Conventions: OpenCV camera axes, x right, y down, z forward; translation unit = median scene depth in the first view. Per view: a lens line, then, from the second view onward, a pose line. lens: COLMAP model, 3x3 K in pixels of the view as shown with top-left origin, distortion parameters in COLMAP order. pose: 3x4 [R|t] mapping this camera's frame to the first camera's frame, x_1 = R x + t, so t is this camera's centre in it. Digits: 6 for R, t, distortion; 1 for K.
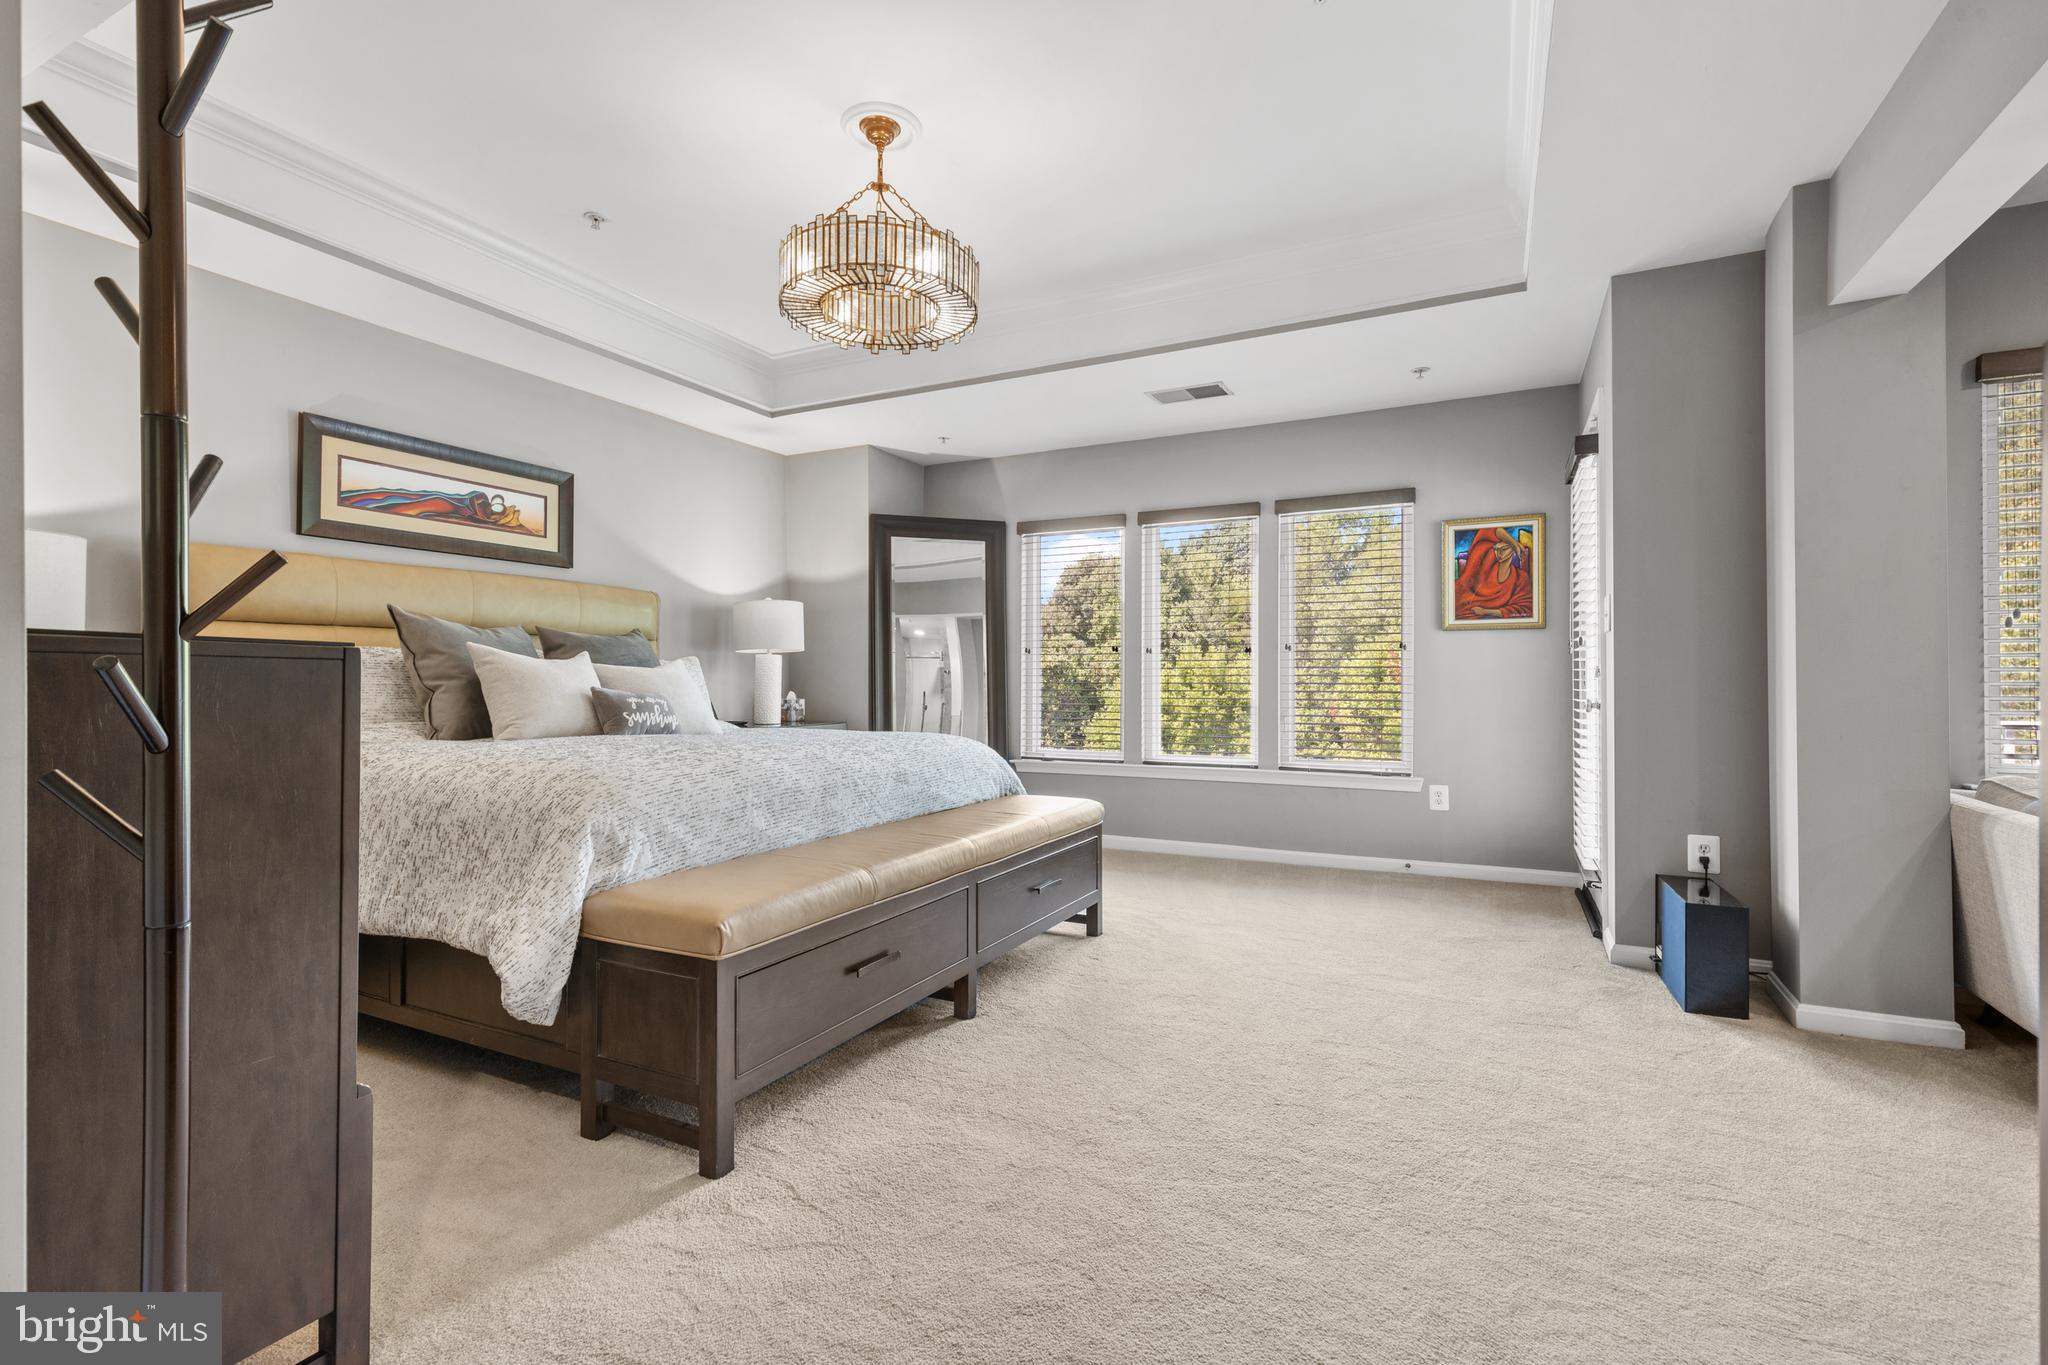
lens RADIAL K [[942.1, 0, 1024.3], [0, 942.1, 676.2], [0, 0, 1]] dist [0.002628, -0.000245]
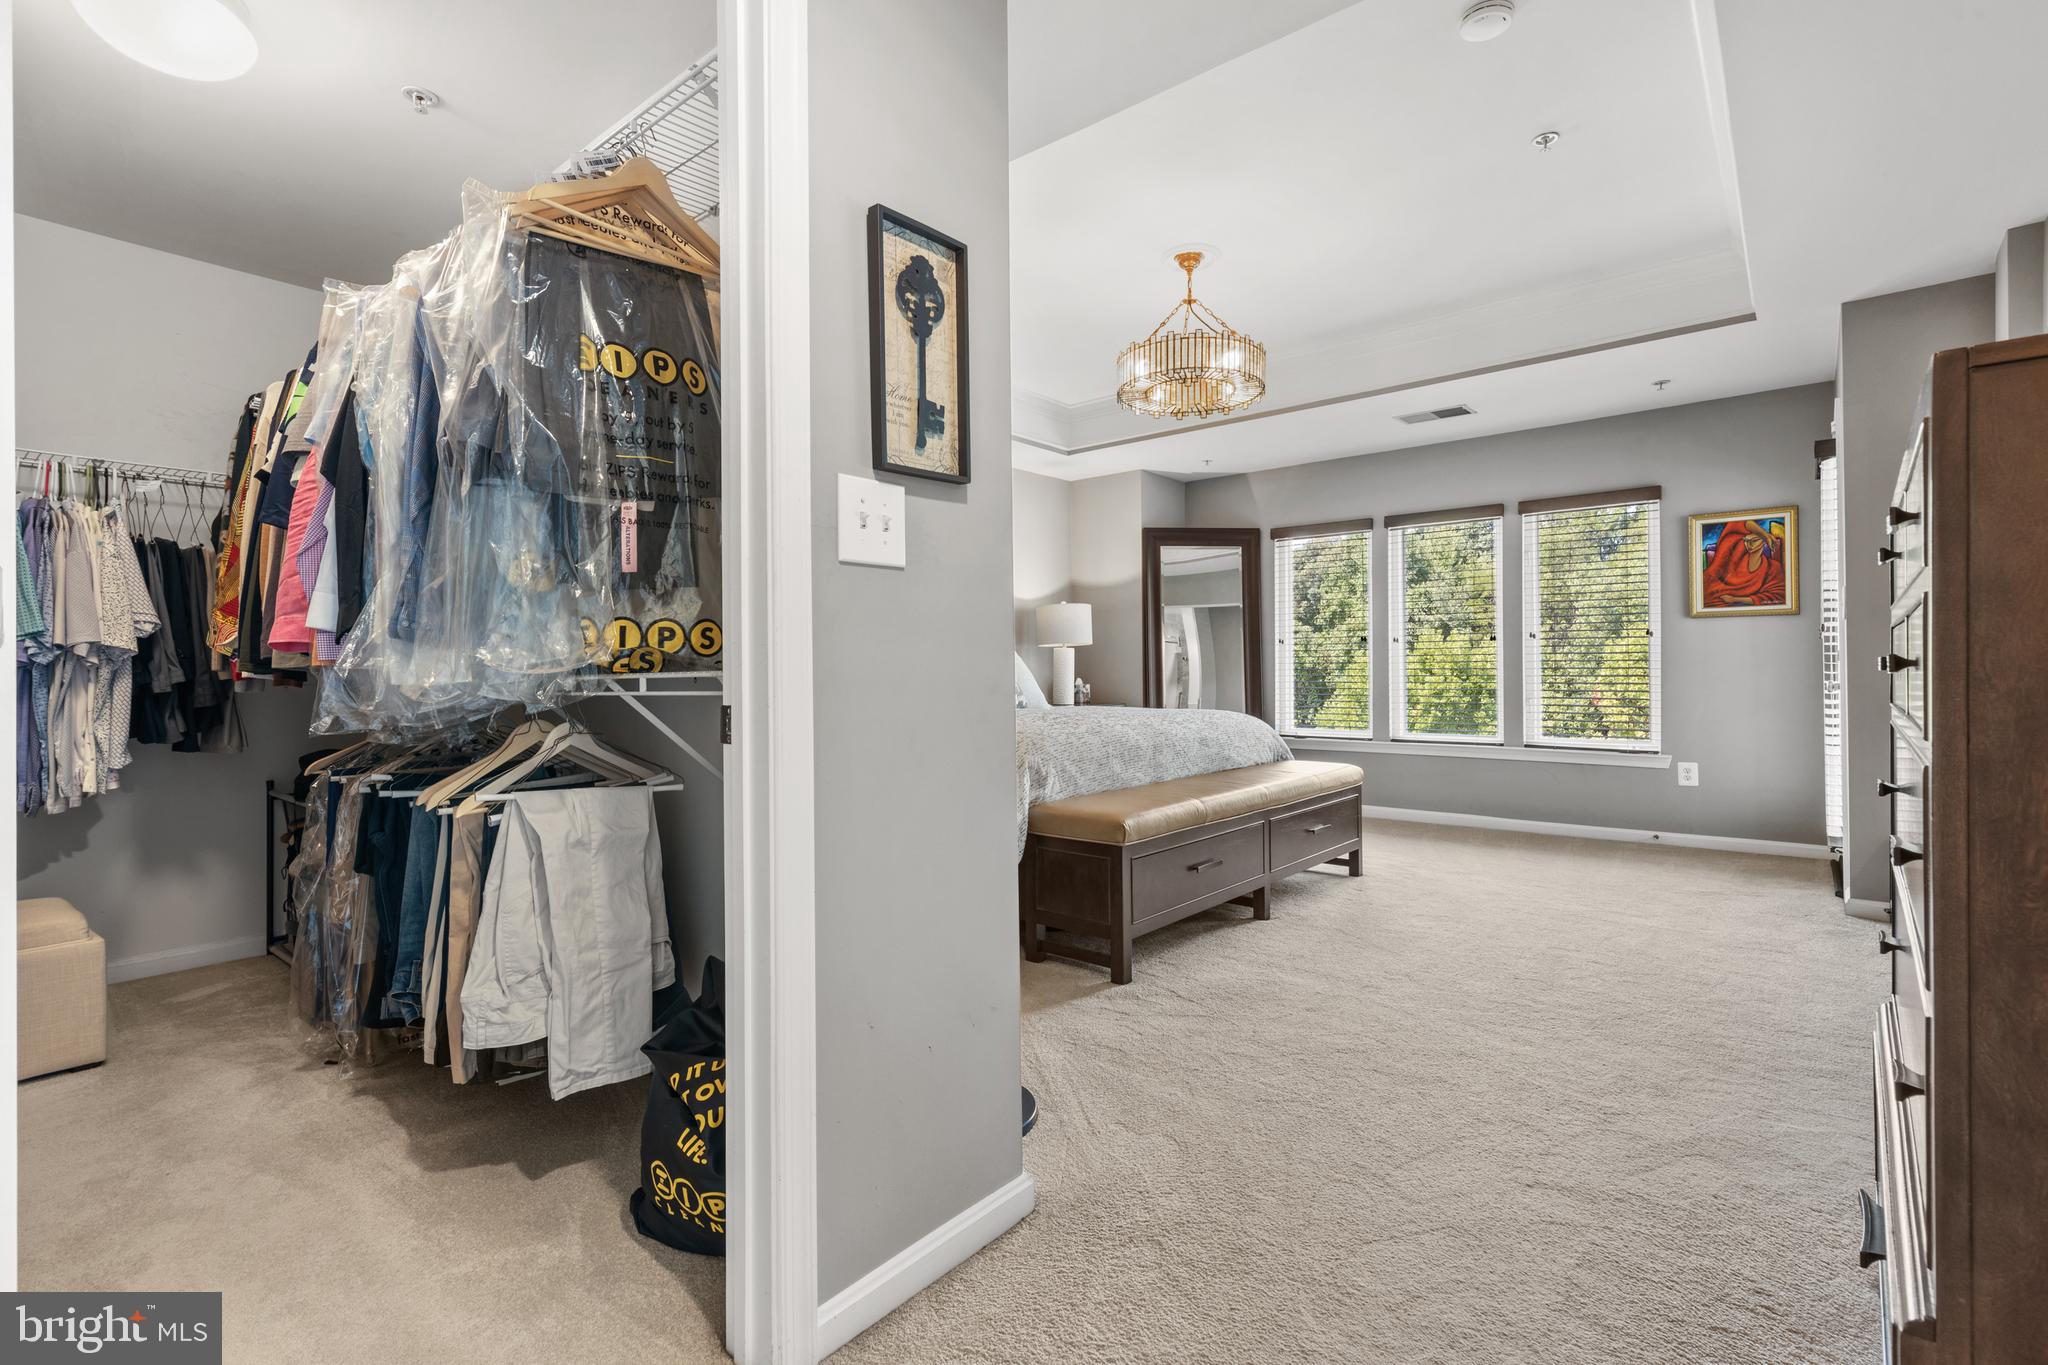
lens RADIAL K [[942.1, 0, 1016.6], [0, 942.1, 663.6], [0, 0, 1]] dist [0.002628, -0.000245]
pose [[0.971875, -0.008079, -0.235359, -0.054484], [0.007875, 0.999967, -0.001805, -0.000743], [0.235366, -0.000099, 0.971907, -0.249113]]
